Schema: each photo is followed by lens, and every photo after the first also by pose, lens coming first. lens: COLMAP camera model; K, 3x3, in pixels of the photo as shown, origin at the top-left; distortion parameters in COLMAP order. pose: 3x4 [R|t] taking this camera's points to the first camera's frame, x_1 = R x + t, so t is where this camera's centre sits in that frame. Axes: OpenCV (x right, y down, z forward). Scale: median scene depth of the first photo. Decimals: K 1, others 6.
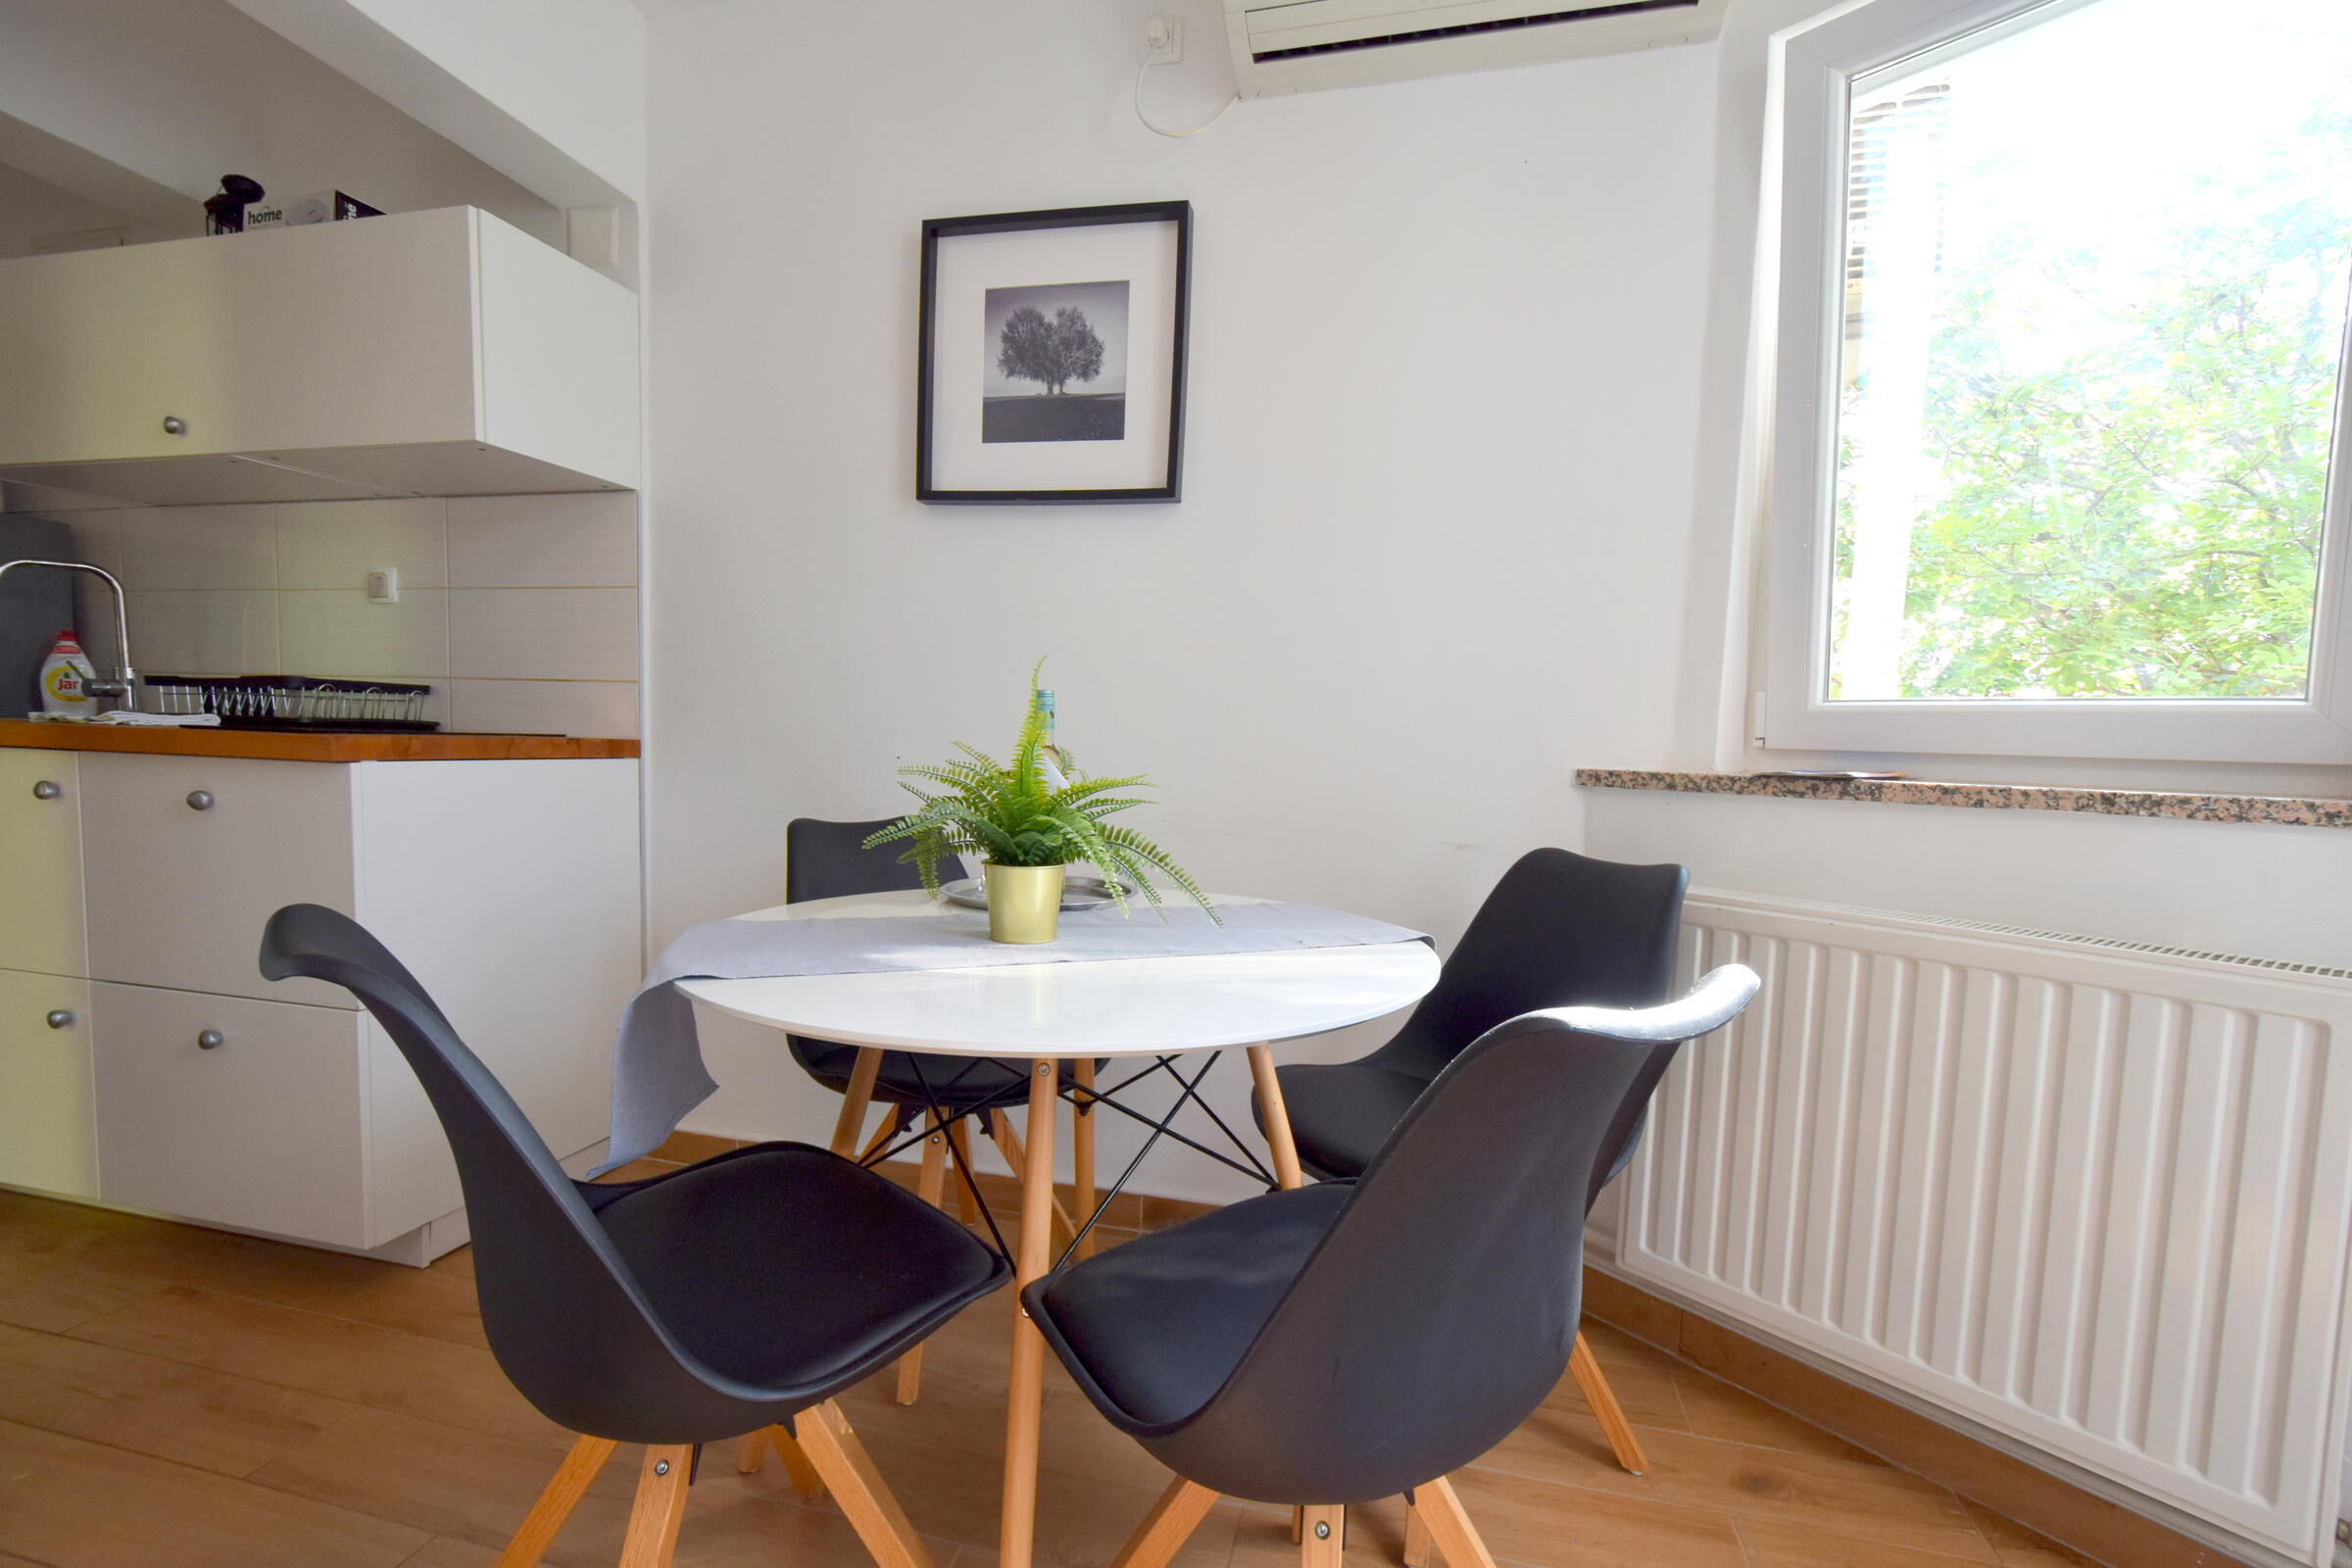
lens RADIAL K [[1013.2, 0, 1188.3], [0, 1013.2, 829.1], [0, 0, 1]] dist [0.003837, -0.005676]
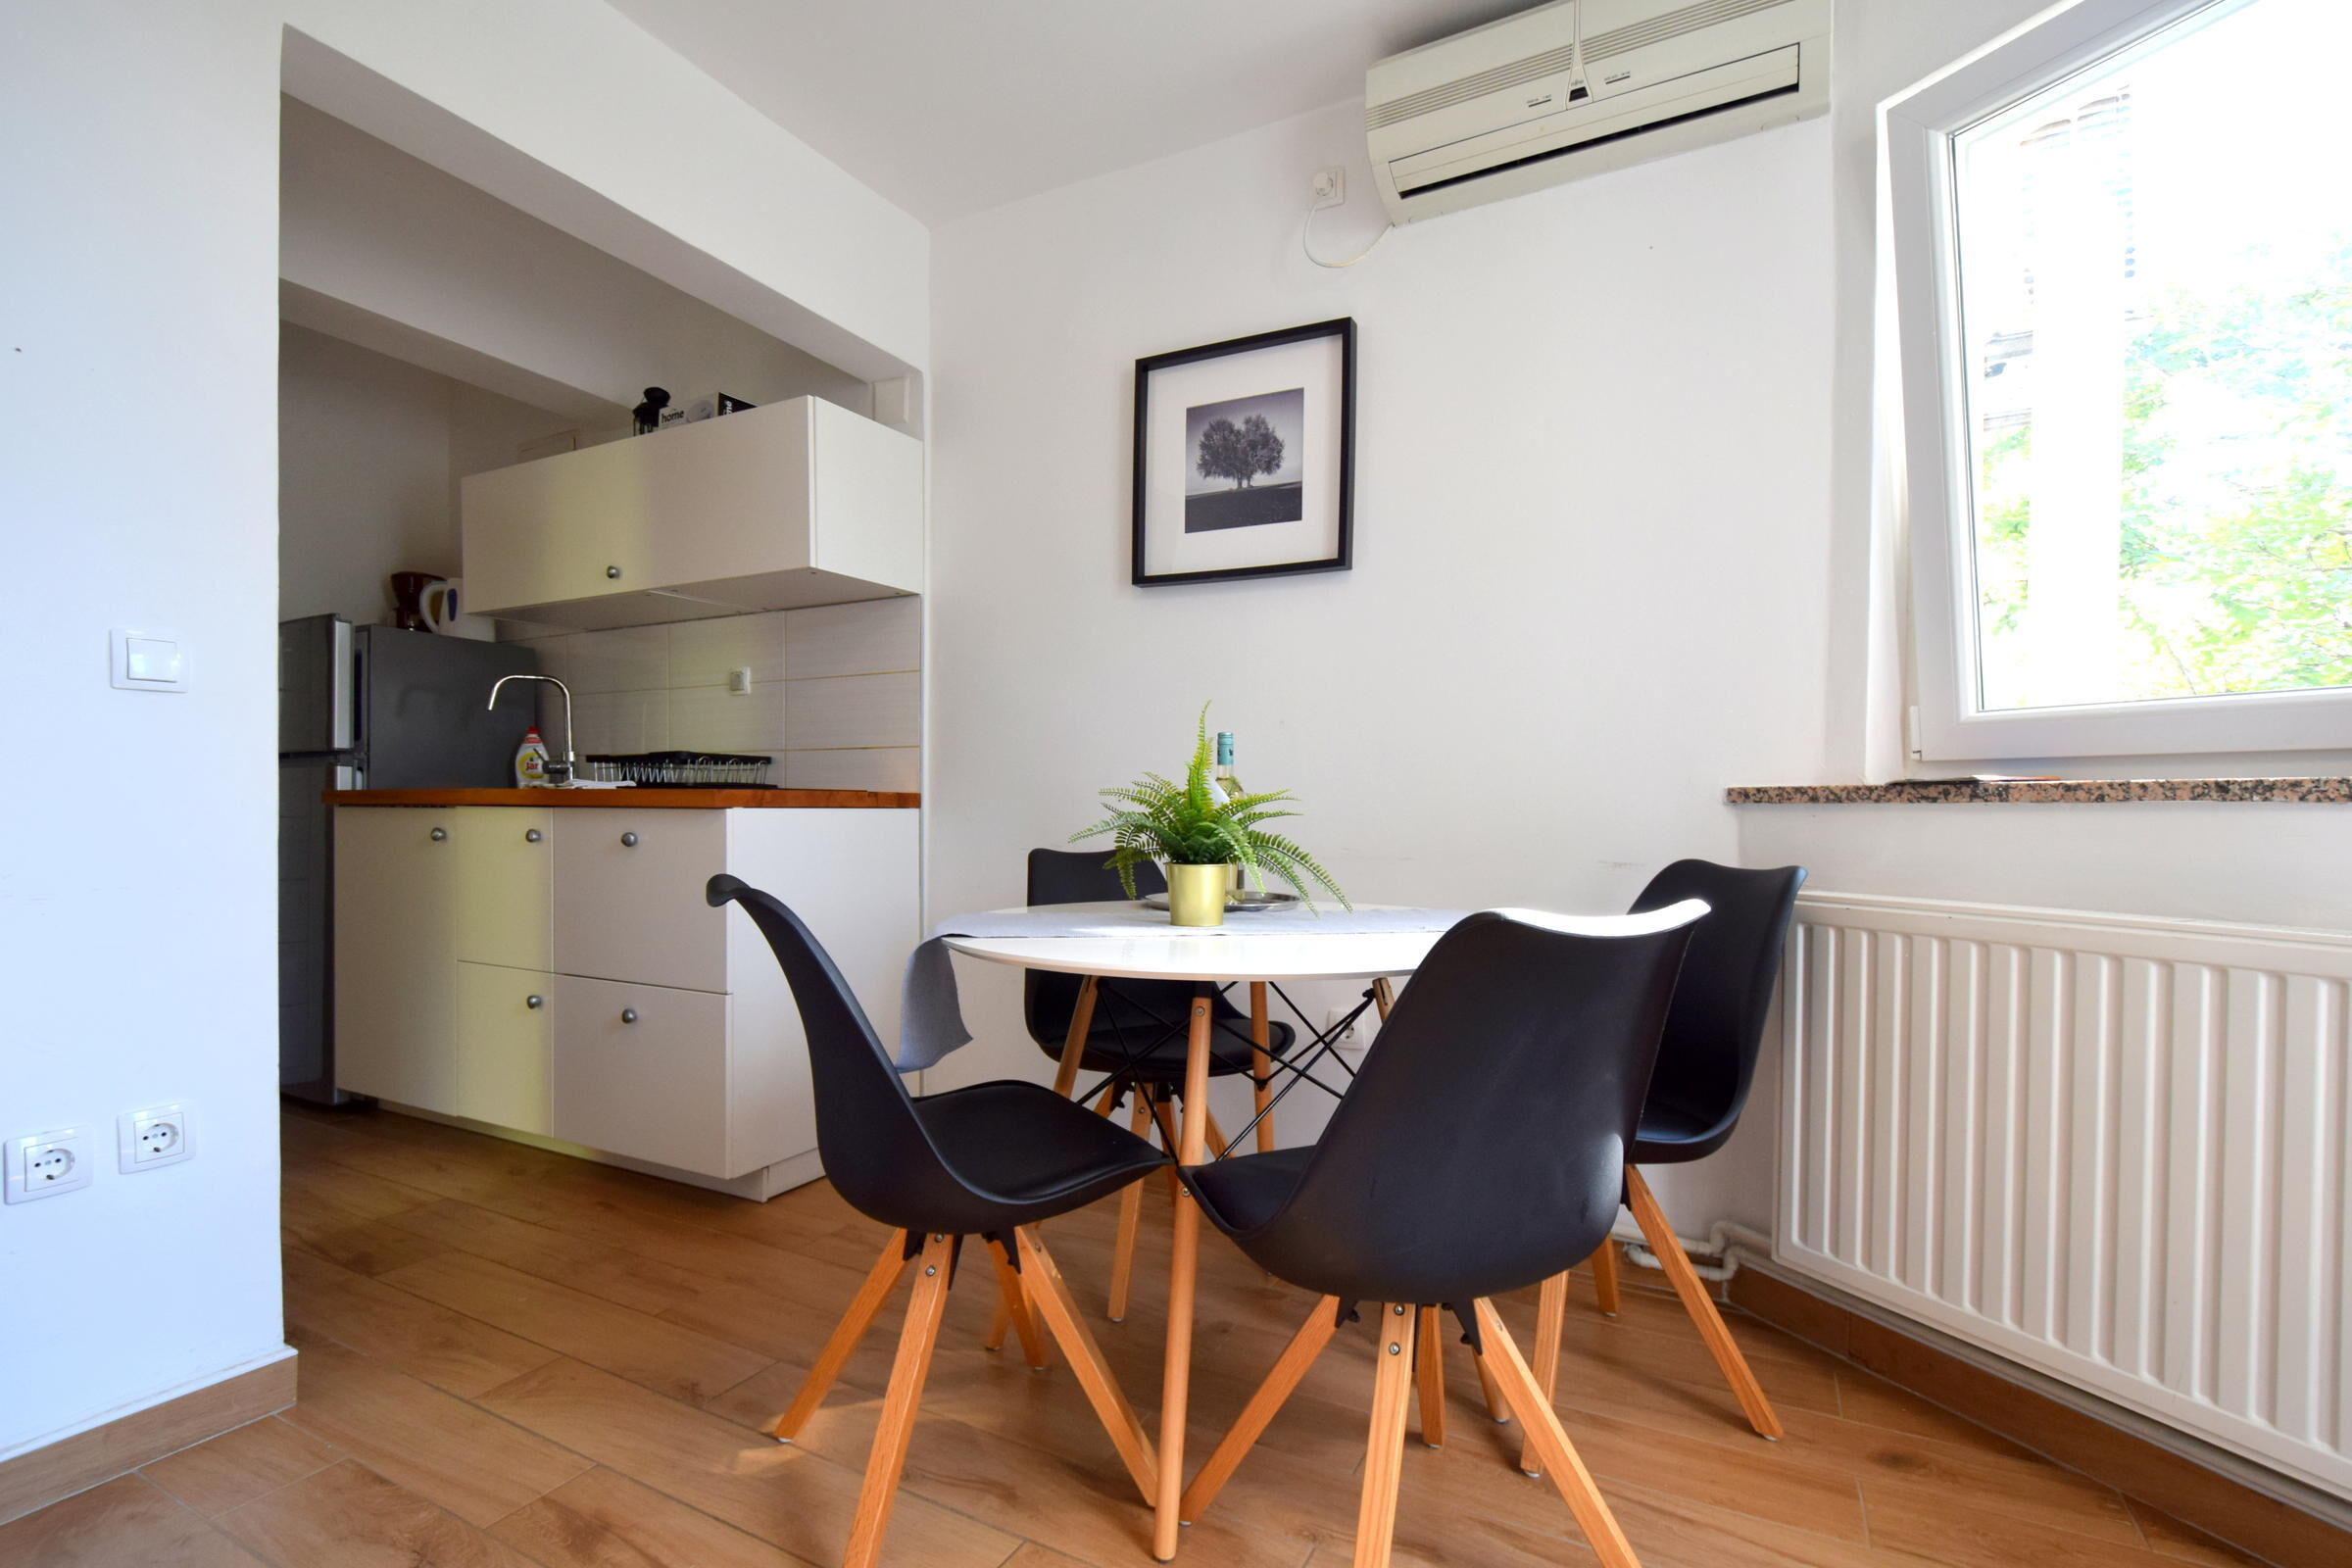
lens RADIAL K [[1013.2, 0, 1188.3], [0, 1013.2, 829.1], [0, 0, 1]] dist [0.003837, -0.005676]
pose [[0.972074, -0.020895, -0.233741, 0.090721], [0.006555, 0.998057, -0.061959, 0.049684], [0.234581, 0.058696, 0.970323, -0.169446]]
